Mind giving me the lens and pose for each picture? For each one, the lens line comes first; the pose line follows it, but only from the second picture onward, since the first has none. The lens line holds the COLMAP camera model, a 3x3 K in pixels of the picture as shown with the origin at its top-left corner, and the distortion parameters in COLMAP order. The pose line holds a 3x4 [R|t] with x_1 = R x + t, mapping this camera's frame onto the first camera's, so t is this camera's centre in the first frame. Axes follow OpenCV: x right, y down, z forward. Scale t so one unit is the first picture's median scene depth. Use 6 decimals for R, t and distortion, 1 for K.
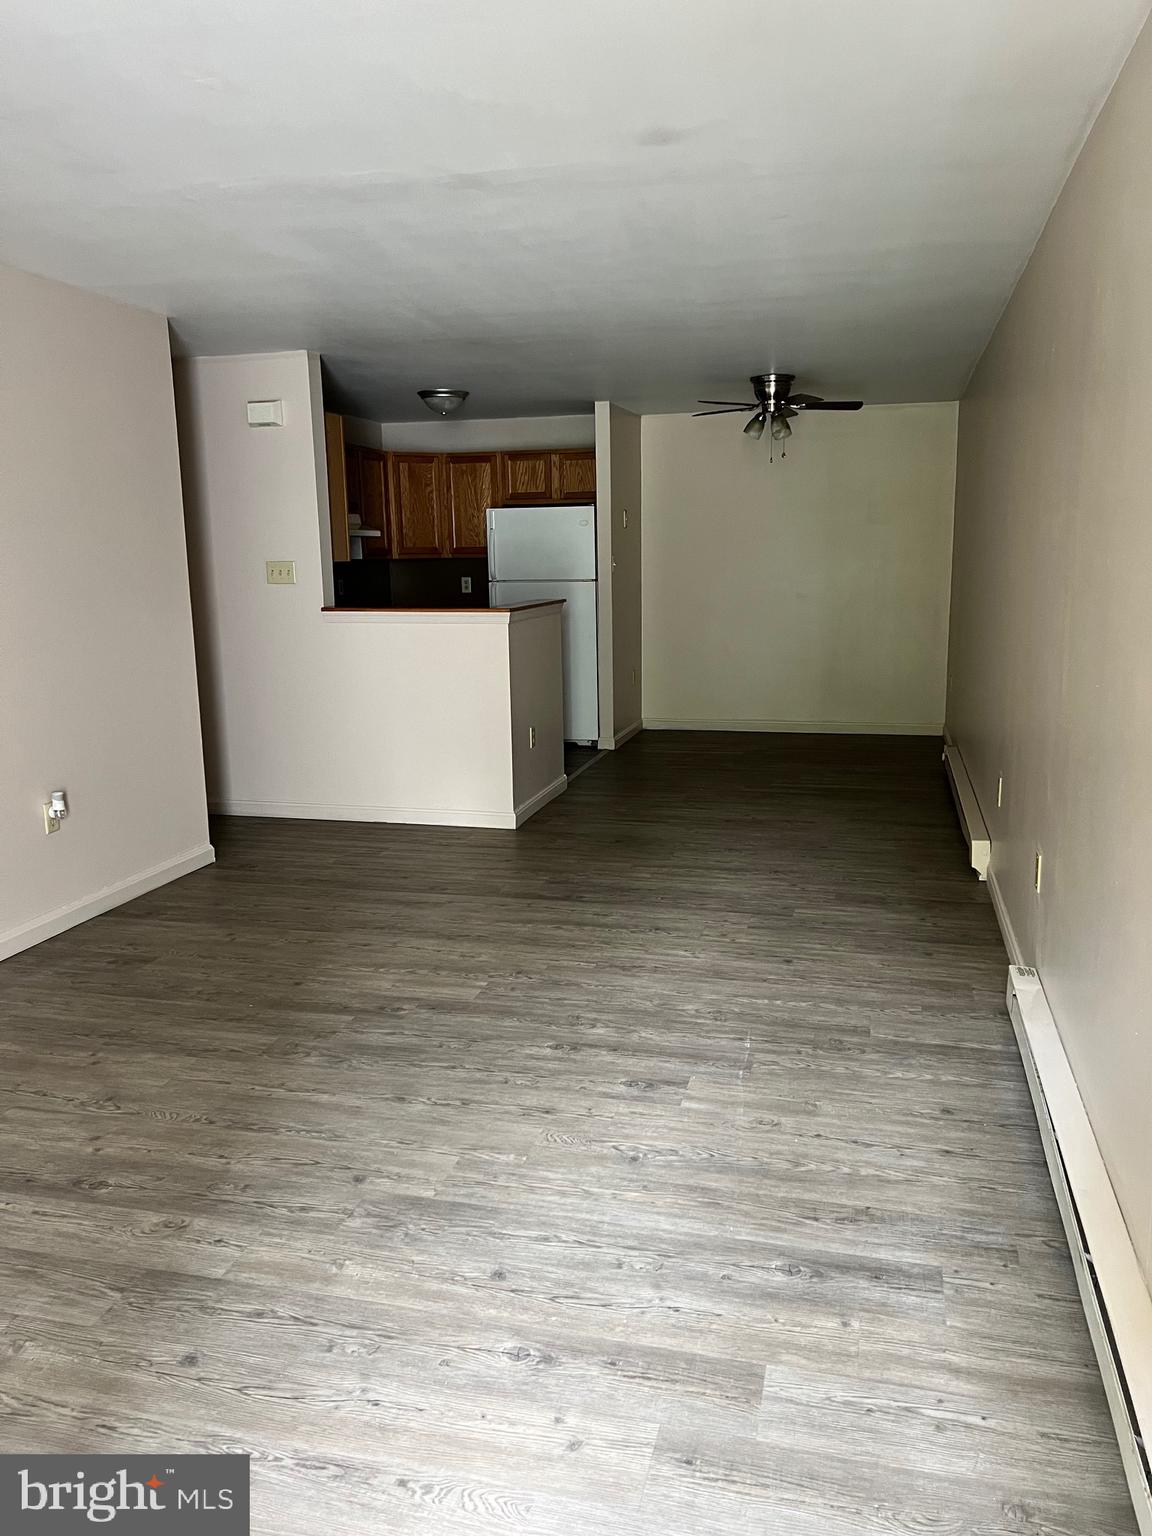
lens RADIAL K [[1150.0, 0, 583.4], [0, 1150.0, 763.8], [0, 0, 1]] dist [0.046288, -0.049661]
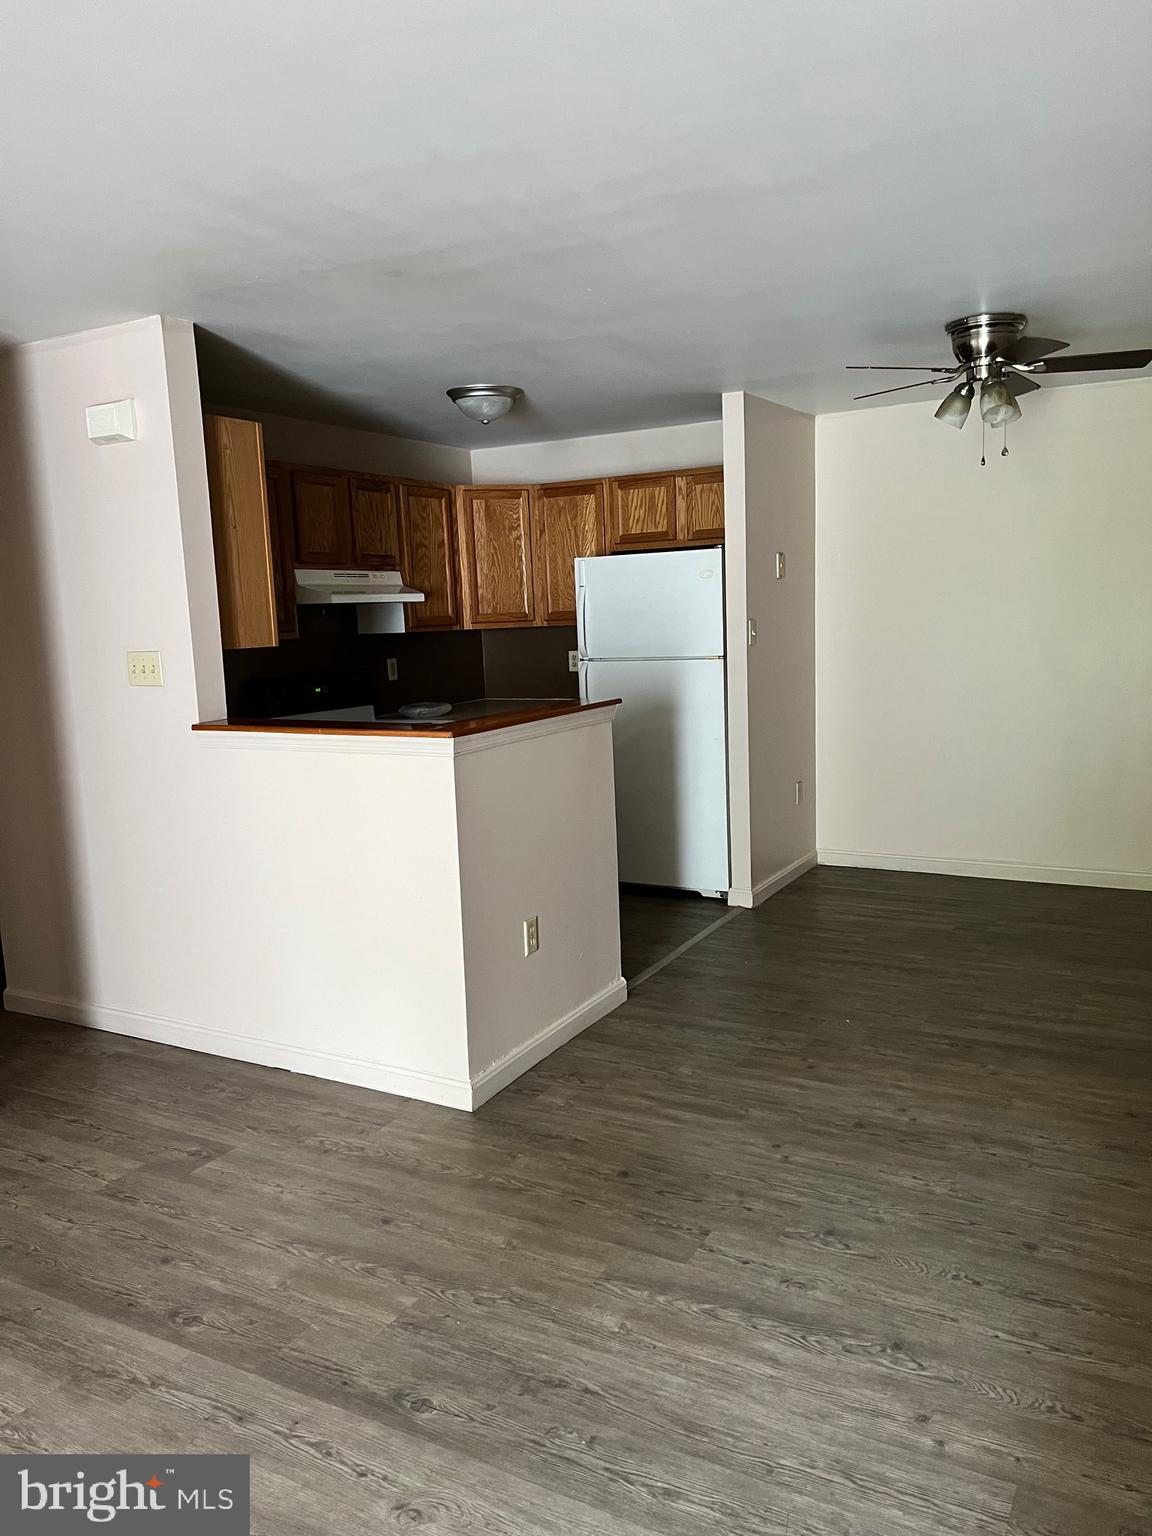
lens RADIAL K [[1150.0, 0, 579.7], [0, 1150.0, 775.3], [0, 0, 1]] dist [0.046288, -0.049661]
pose [[0.968227, 0.015052, -0.249619, 0.107885], [-0.022611, 0.999368, -0.027445, -0.077575], [0.249048, 0.032217, 0.967955, 0.362397]]
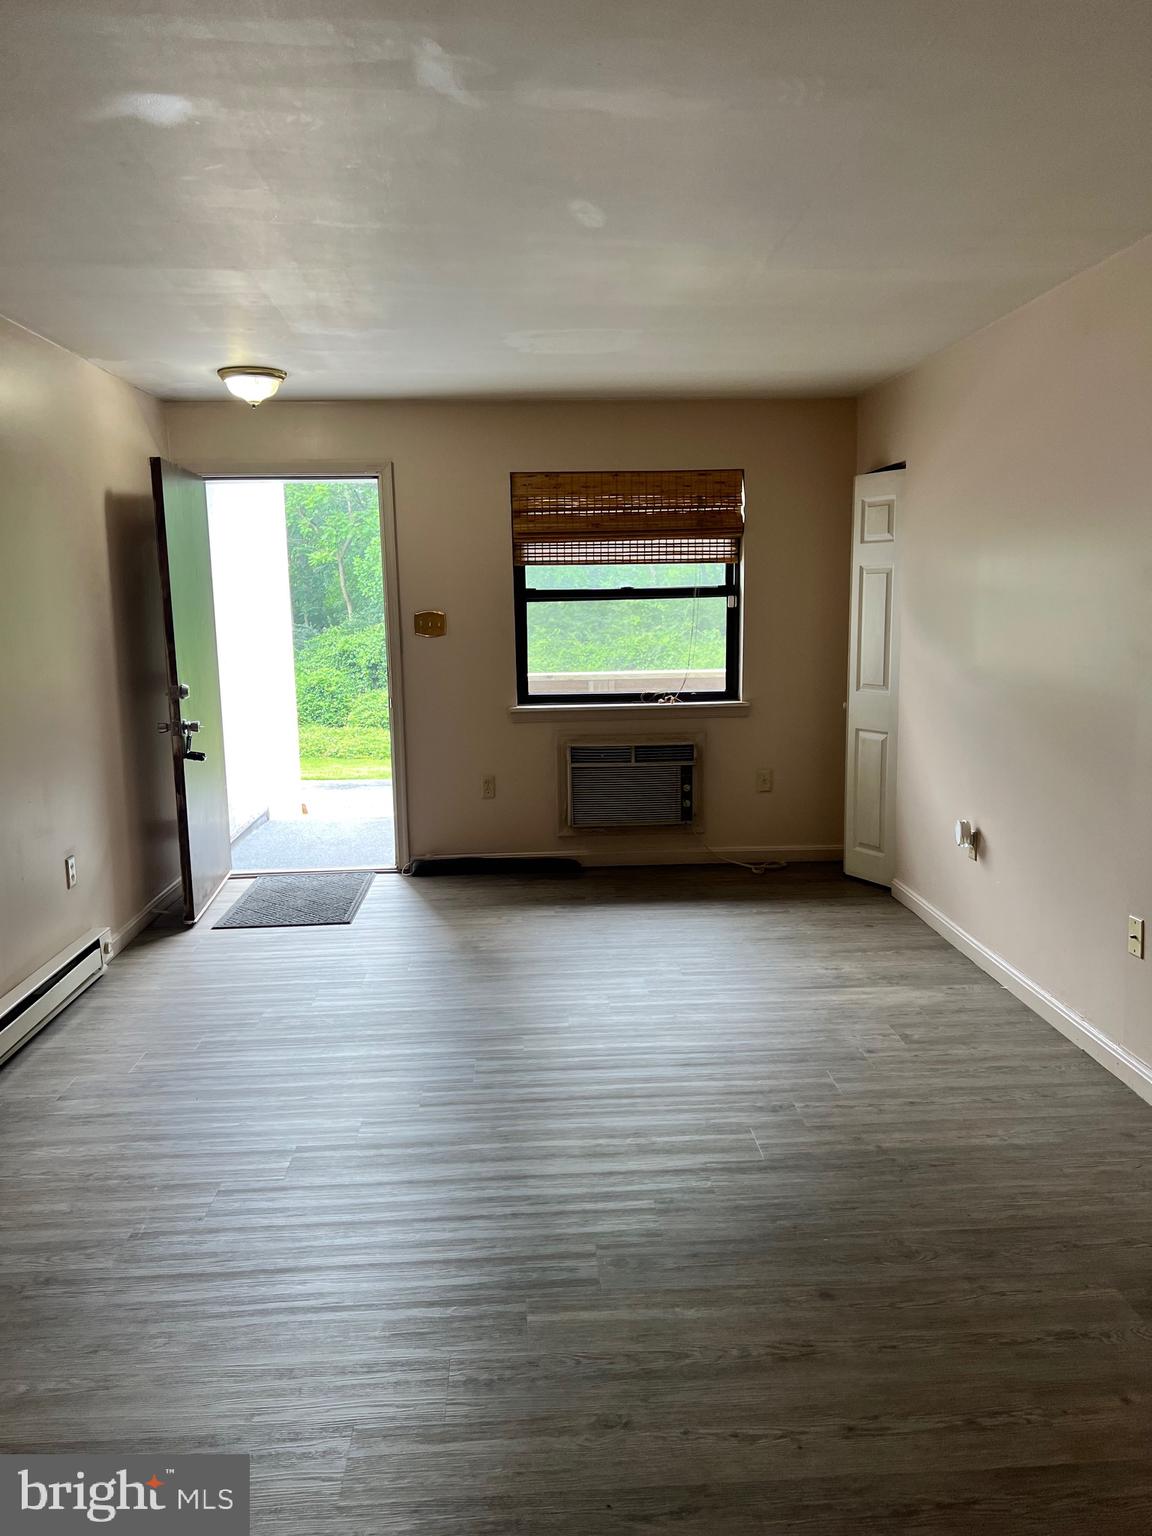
lens RADIAL K [[1150.0, 0, 580.5], [0, 1150.0, 755.3], [0, 0, 1]] dist [0.046288, -0.049661]
pose [[-0.955614, 0.072463, -0.285572, 0.020769], [-0.024266, 0.946631, 0.321404, -0.148778], [0.293622, 0.314068, -0.902855, 0.749528]]
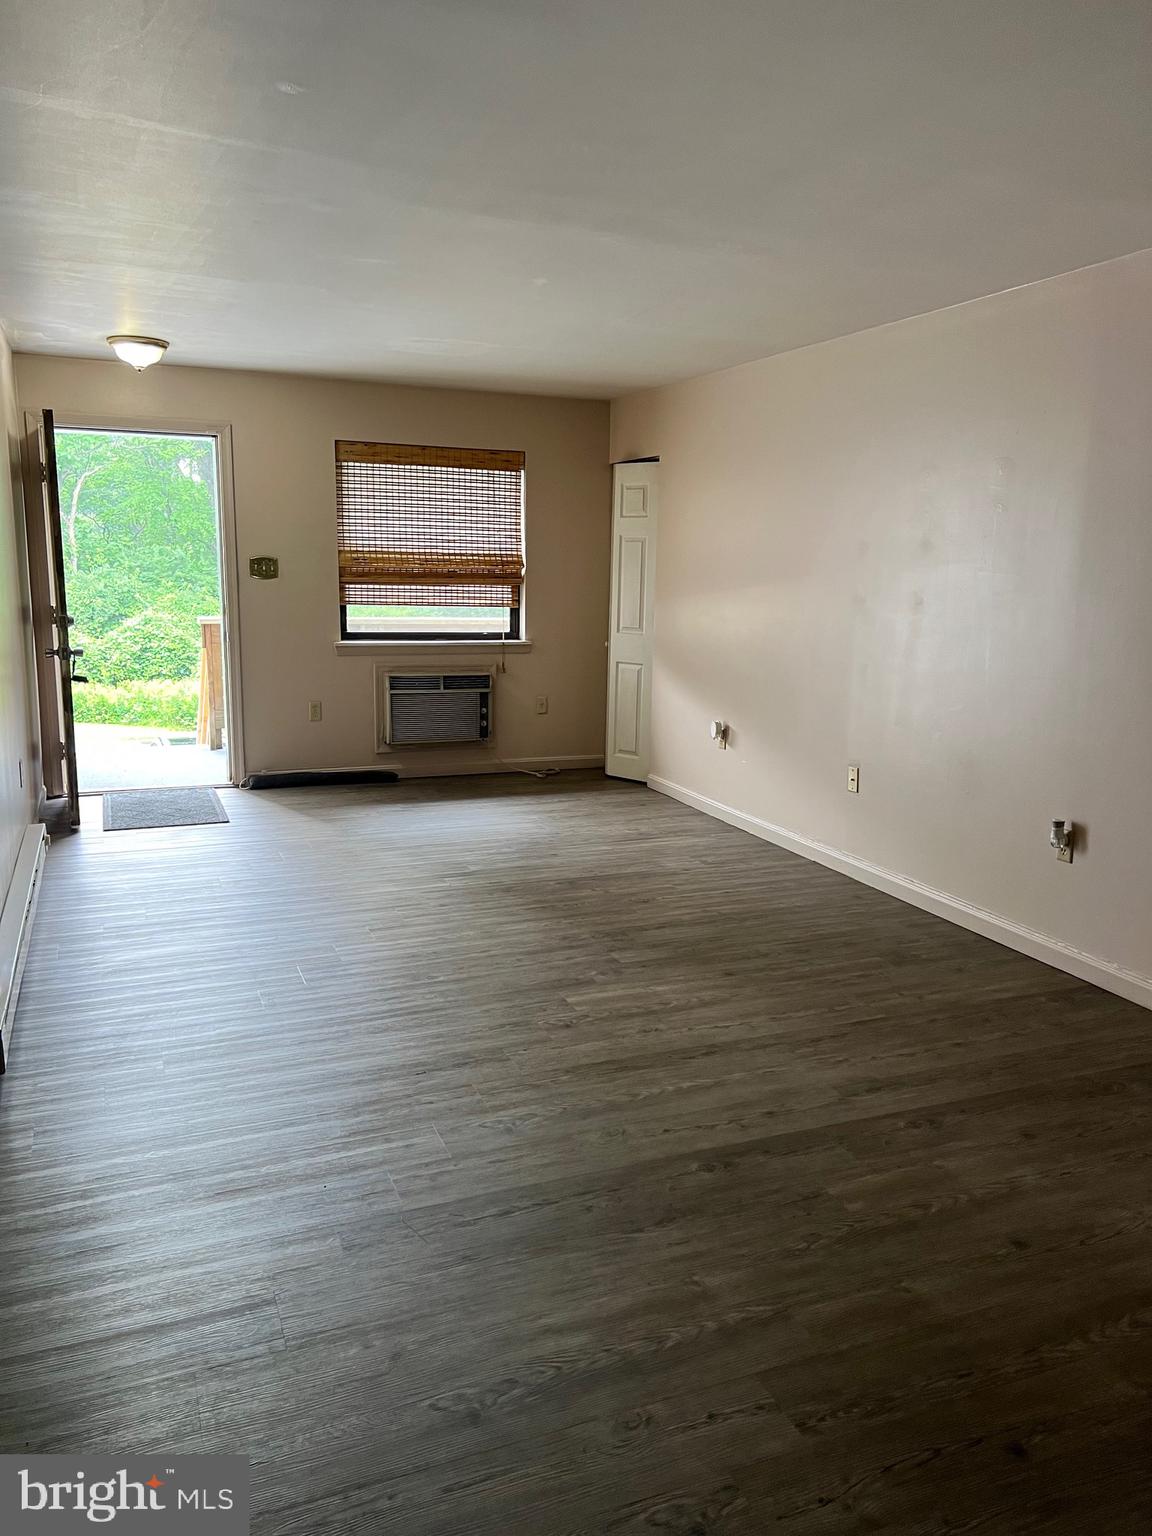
lens RADIAL K [[1150.0, 0, 577.6], [0, 1150.0, 775.8], [0, 0, 1]] dist [0.046288, -0.049661]
pose [[-0.804416, 0.108730, -0.584032, 0.233404], [-0.118469, 0.934001, 0.337057, -0.161228], [0.582134, 0.340324, -0.738444, 0.847298]]
